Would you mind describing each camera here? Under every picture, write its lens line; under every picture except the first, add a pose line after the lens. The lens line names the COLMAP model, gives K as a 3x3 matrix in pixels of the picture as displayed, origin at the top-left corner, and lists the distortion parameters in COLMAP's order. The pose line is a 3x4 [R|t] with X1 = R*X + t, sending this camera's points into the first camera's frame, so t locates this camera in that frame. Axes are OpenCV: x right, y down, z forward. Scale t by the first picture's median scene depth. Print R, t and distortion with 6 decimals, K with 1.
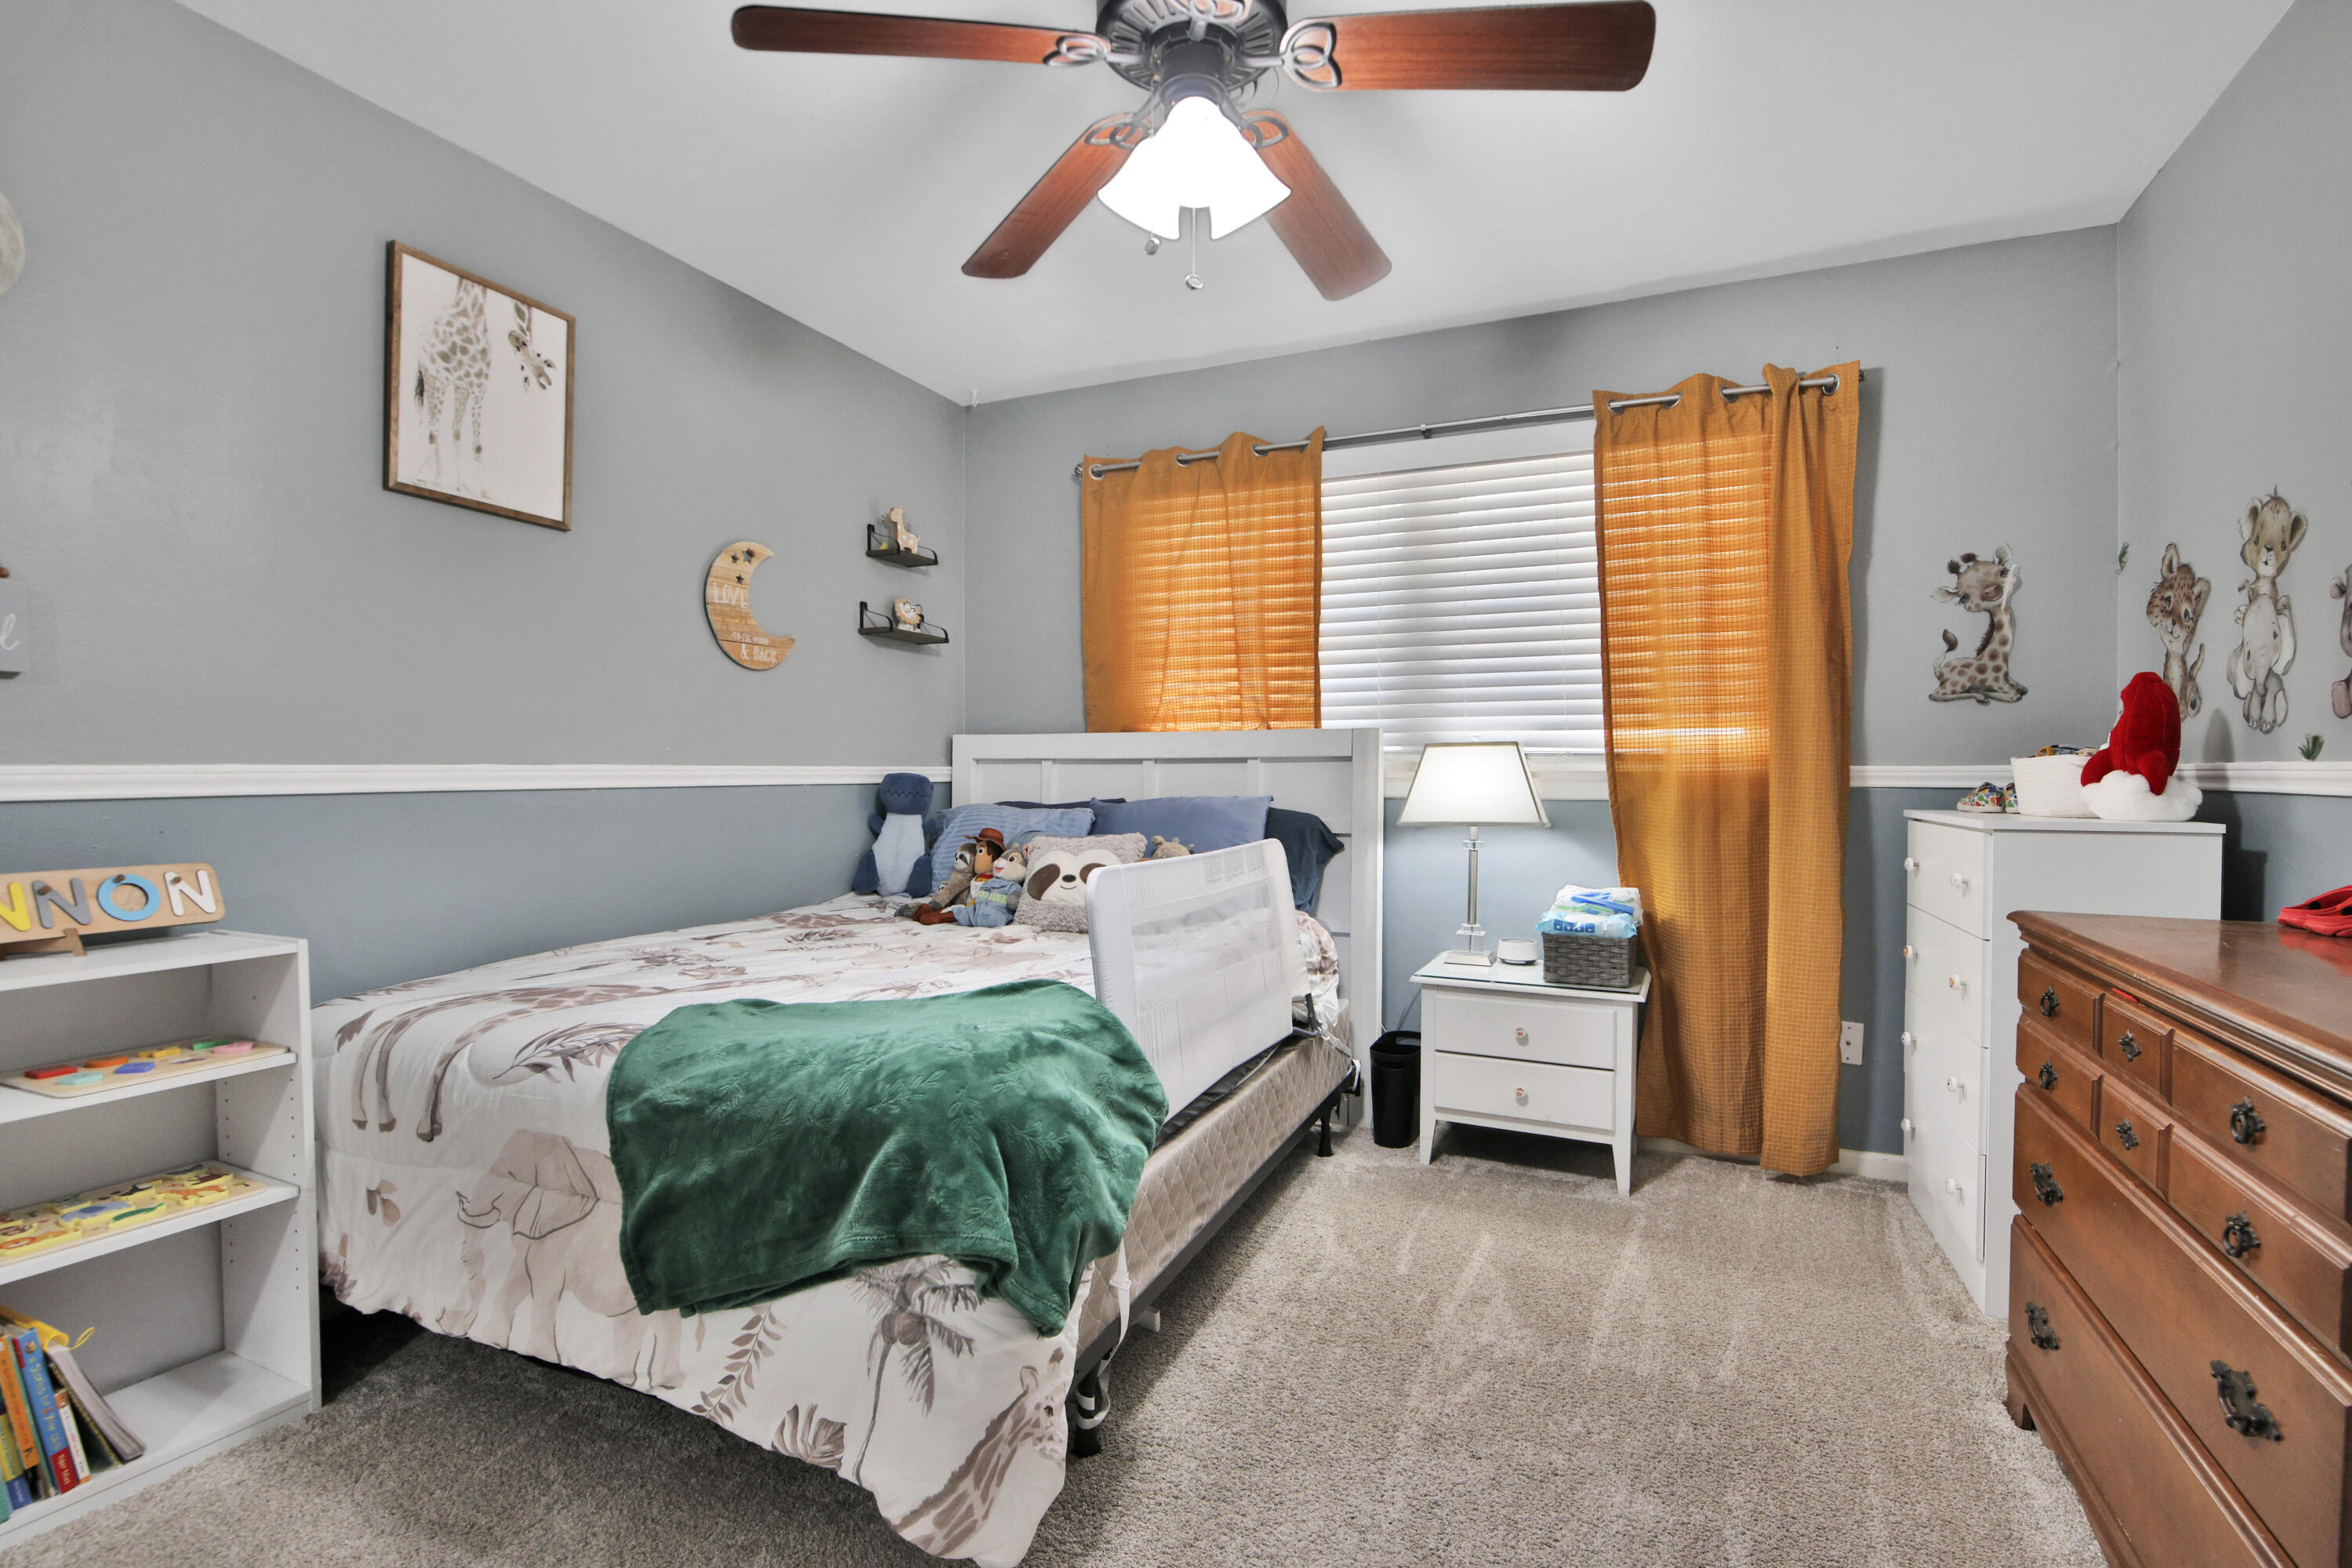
lens RADIAL K [[1080.5, 0, 1220.8], [0, 1080.5, 784.3], [0, 0, 1]] dist [0.003339, -0.010407]
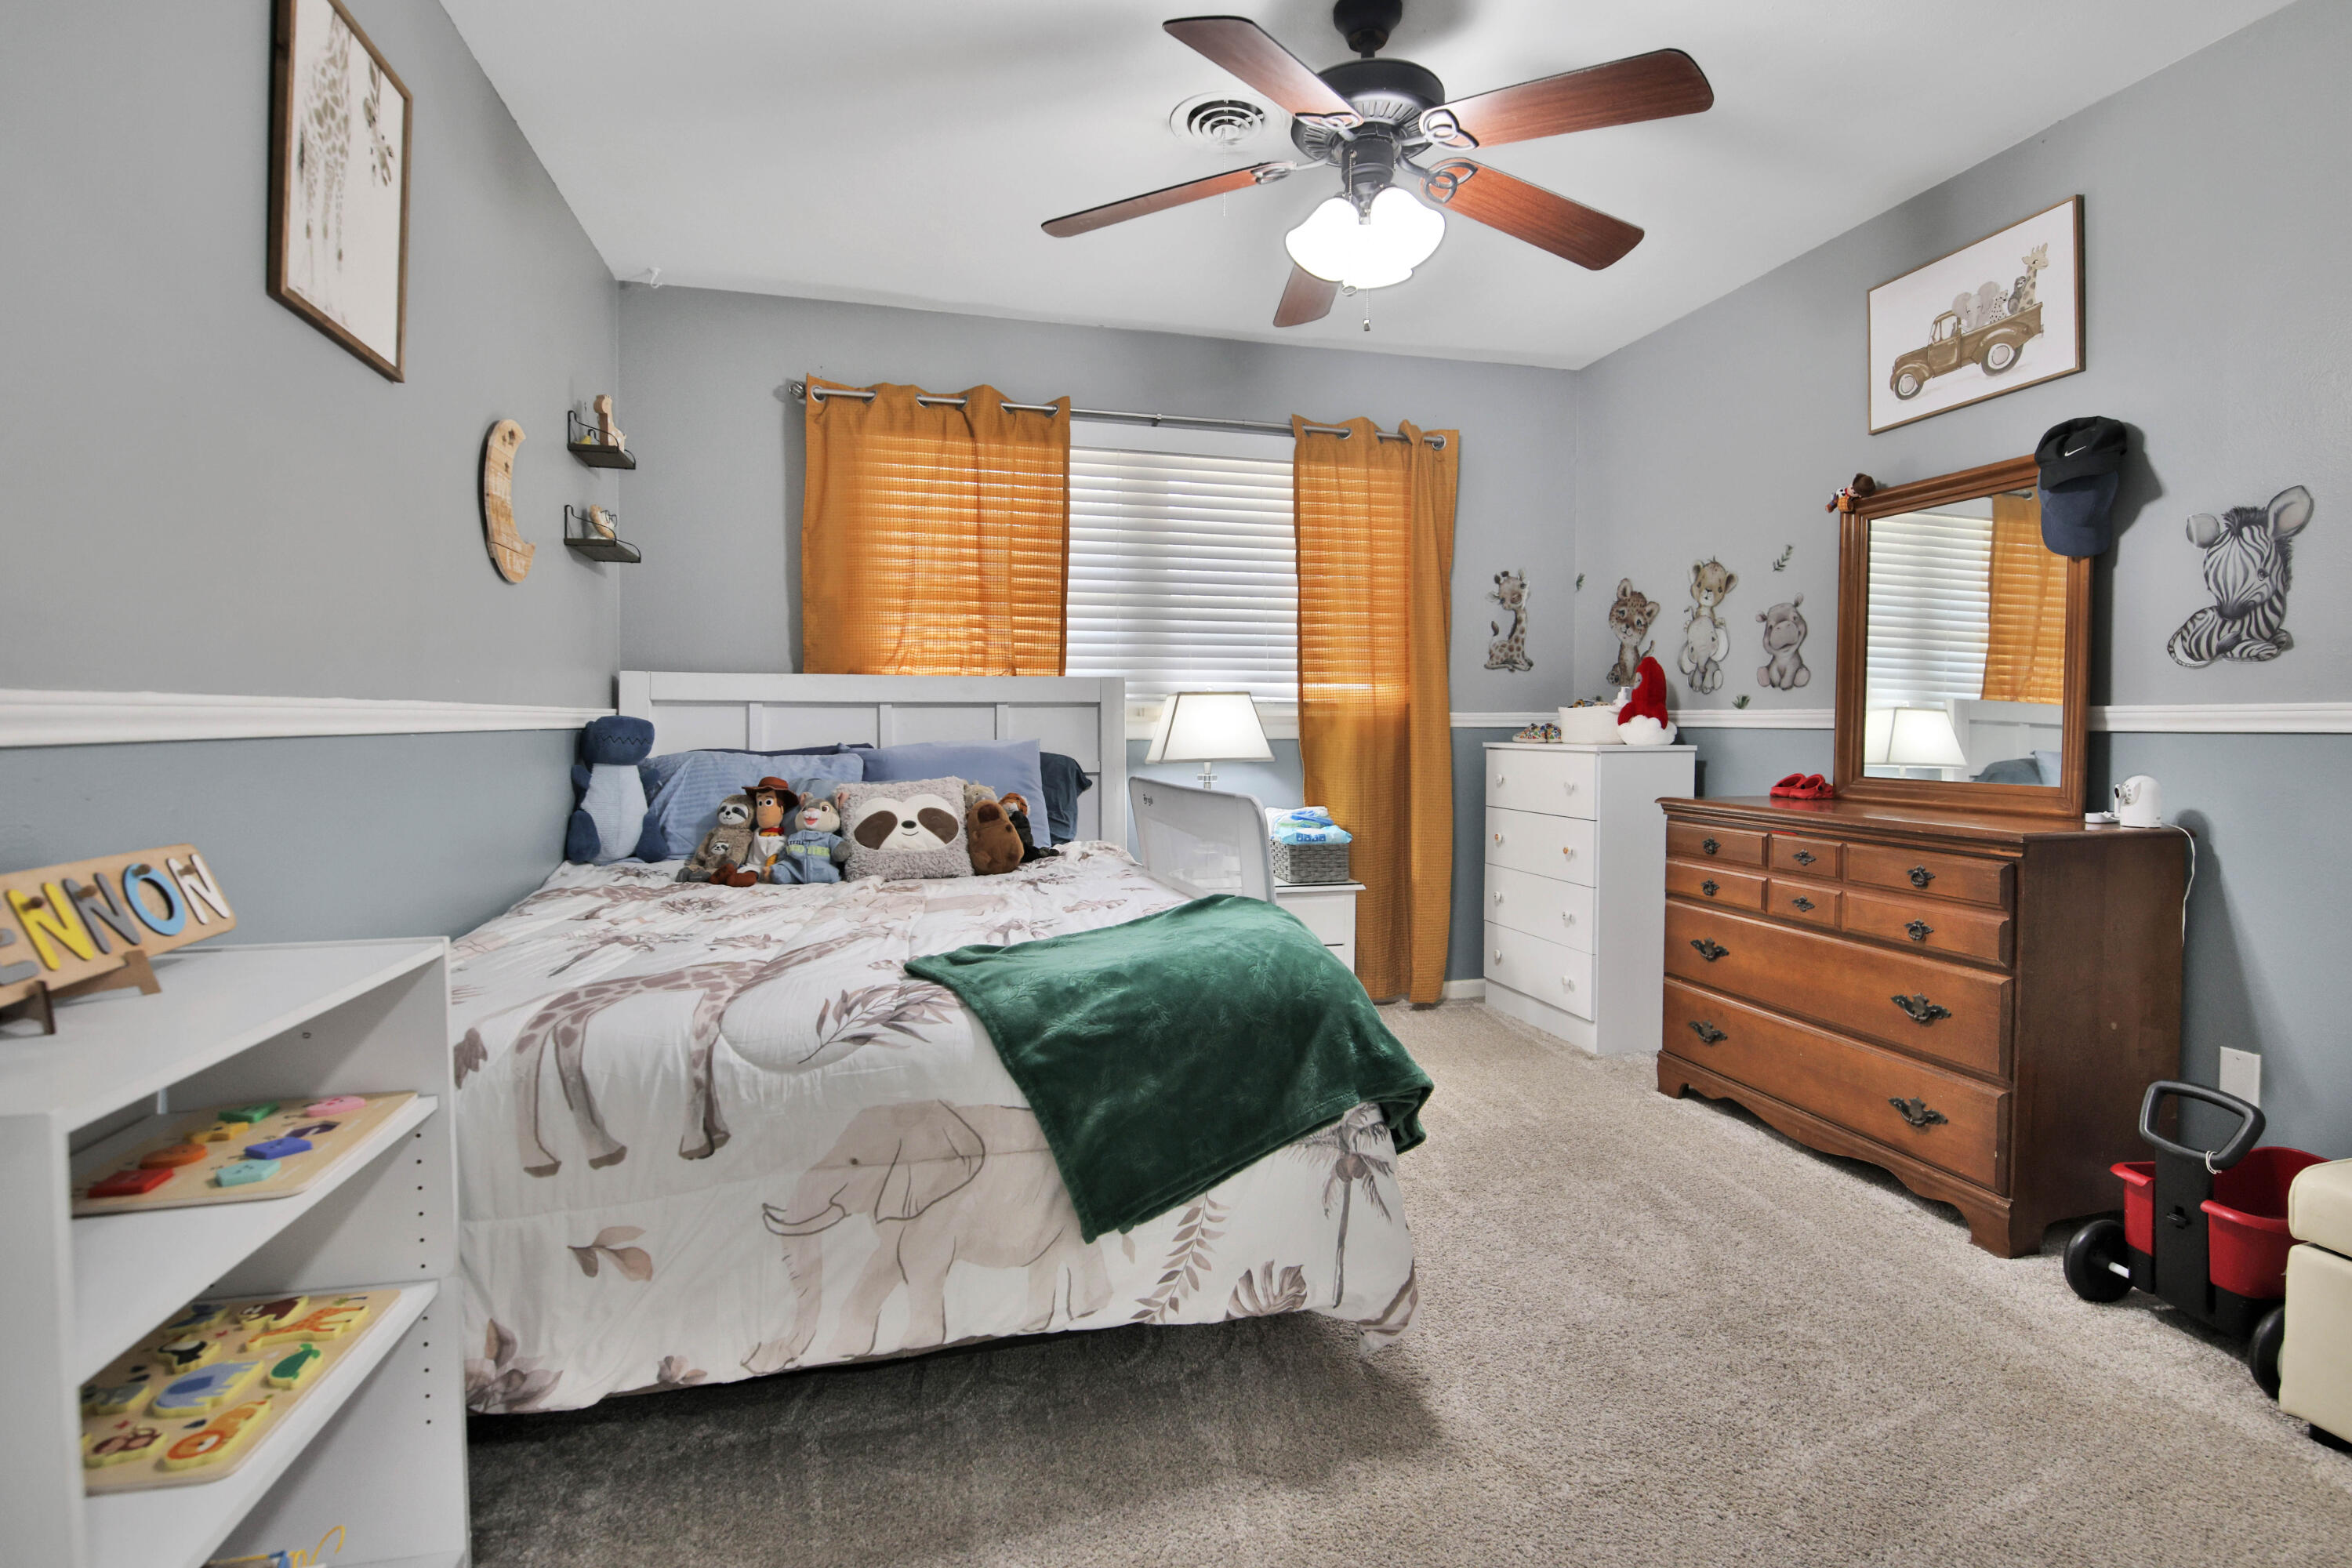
lens RADIAL K [[1088.6, 0, 1202.2], [0, 1088.6, 749.2], [0, 0, 1]] dist [0.000888, -0.012655]
pose [[0.784243, -0.015521, 0.620260, -0.589556], [0.007901, 0.999856, 0.015029, 0.007487], [-0.620404, -0.006886, 0.784252, 0.075156]]
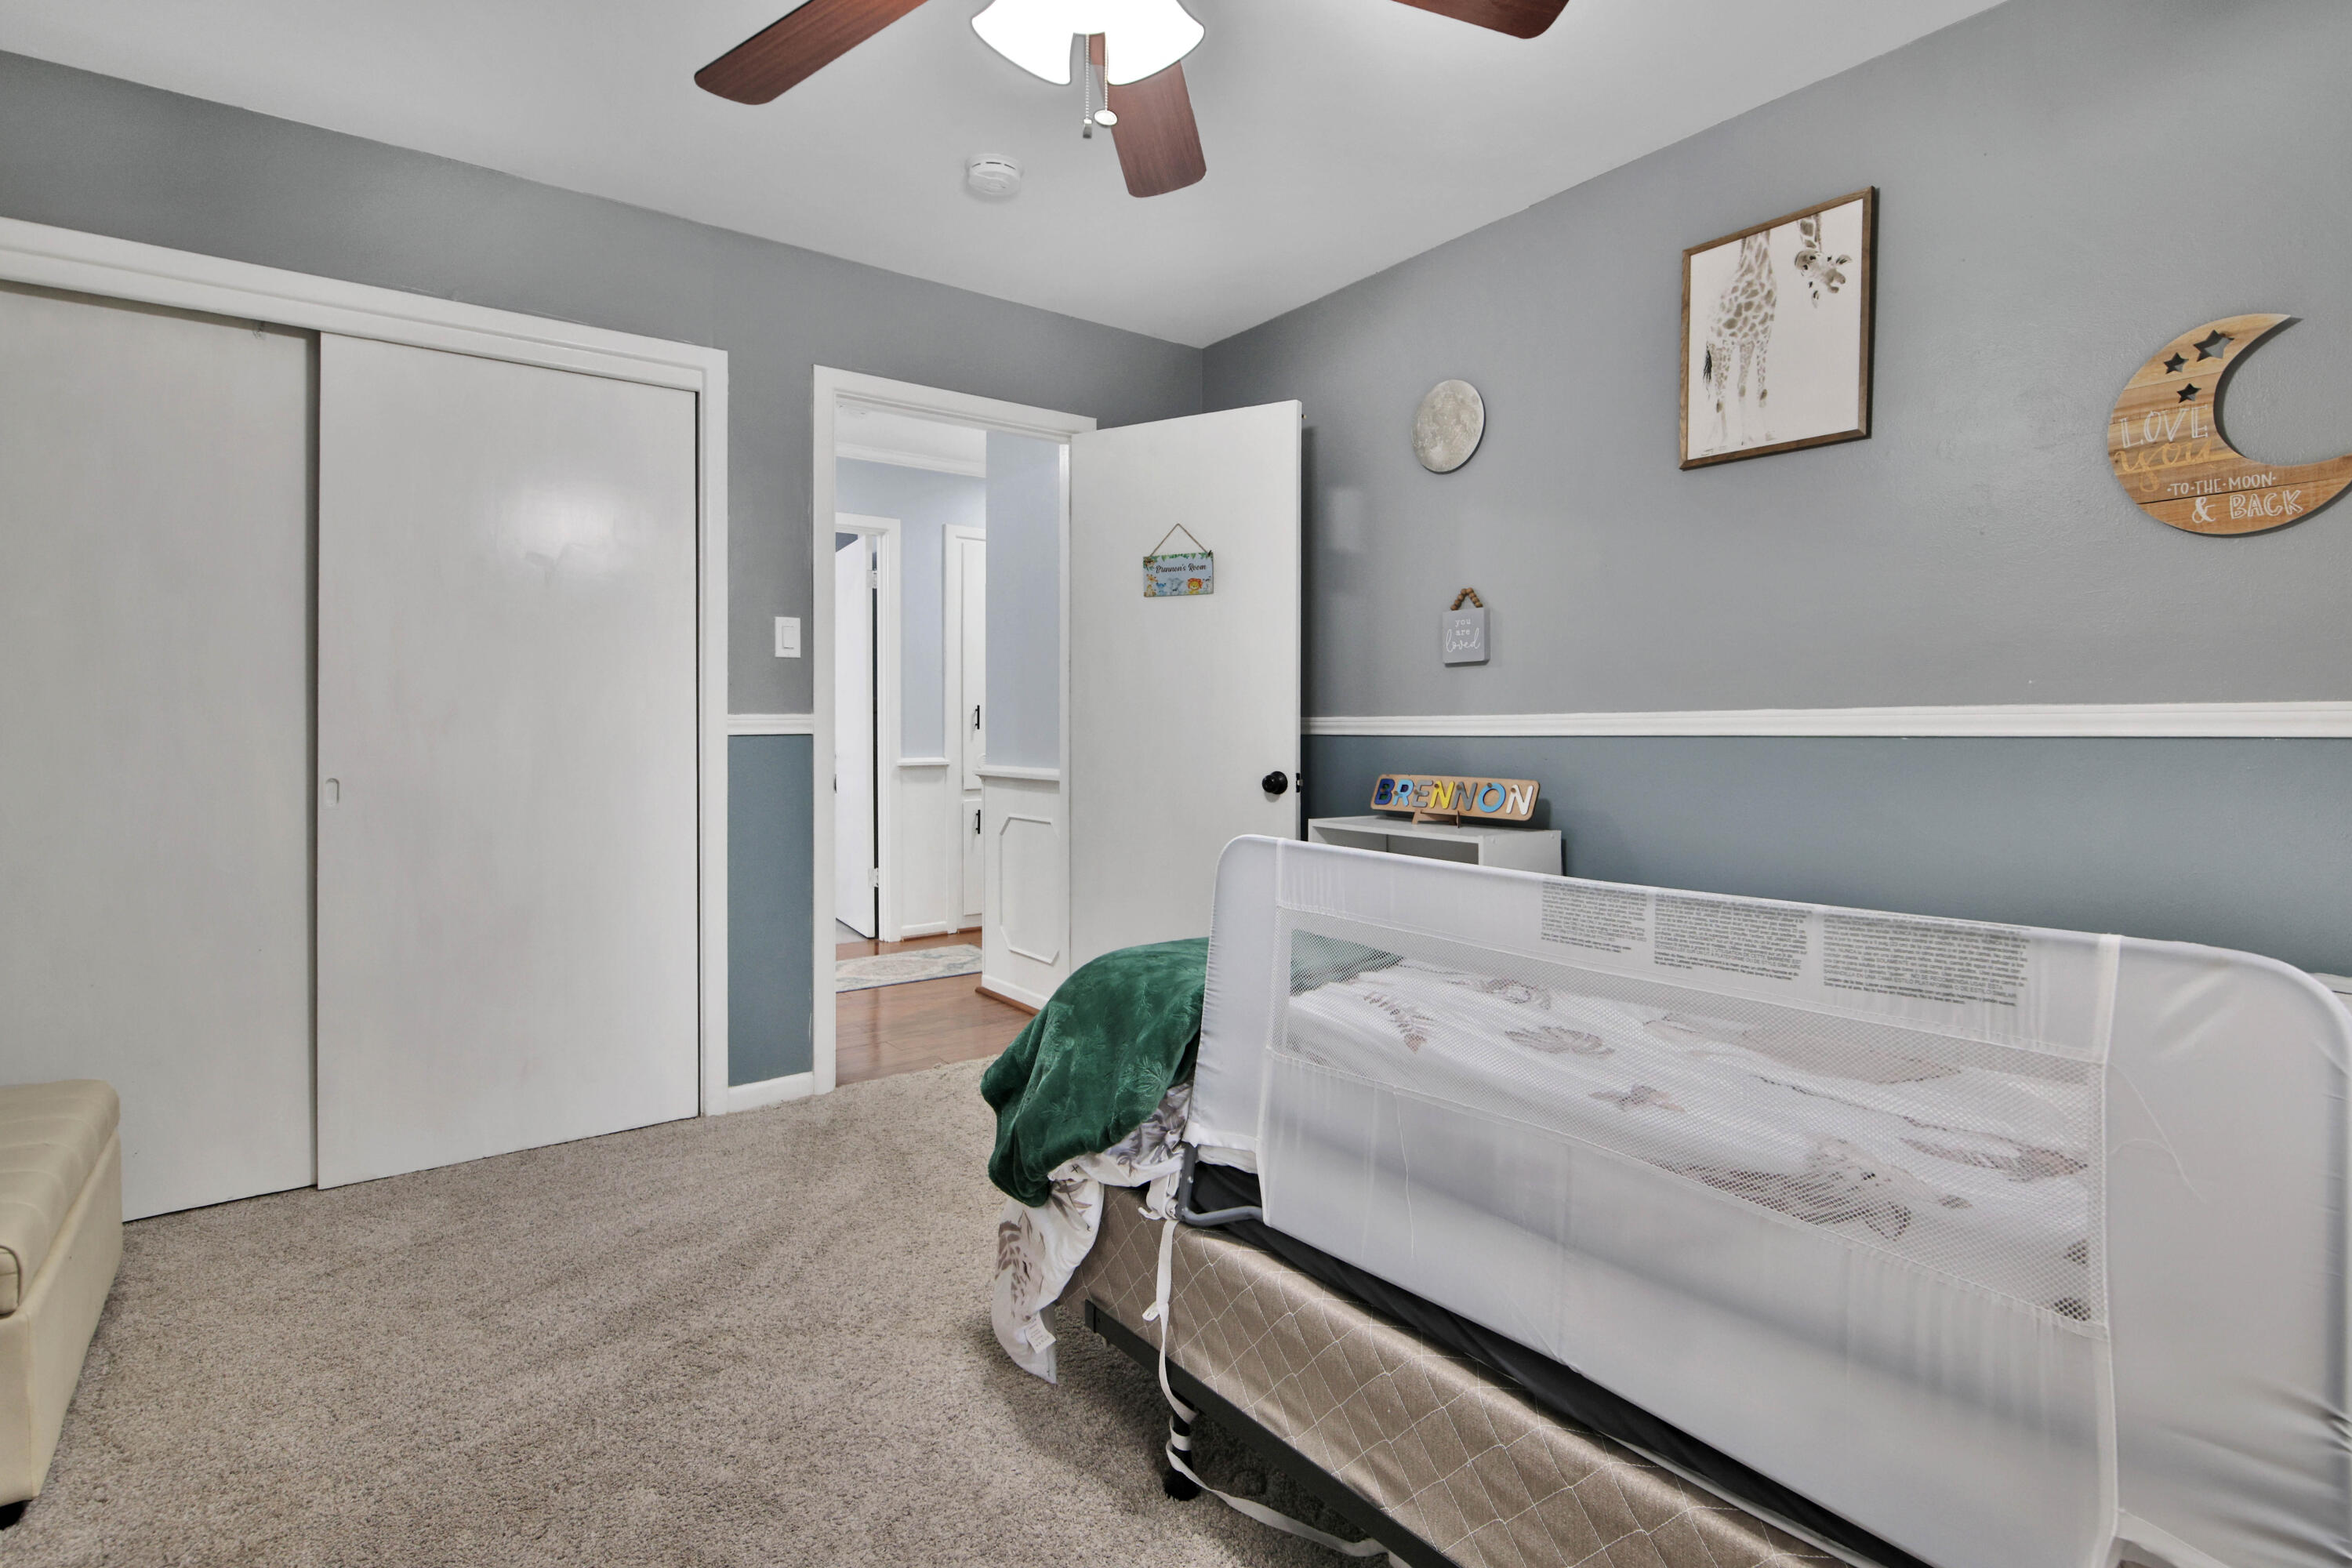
lens RADIAL K [[1088.6, 0, 1202.2], [0, 1088.6, 749.2], [0, 0, 1]] dist [0.000888, -0.012655]
pose [[-0.466665, 0.004509, -0.884423, 0.390949], [-0.011769, 0.999867, 0.011307, 0.013352], [0.884356, 0.015685, -0.466549, 0.868951]]
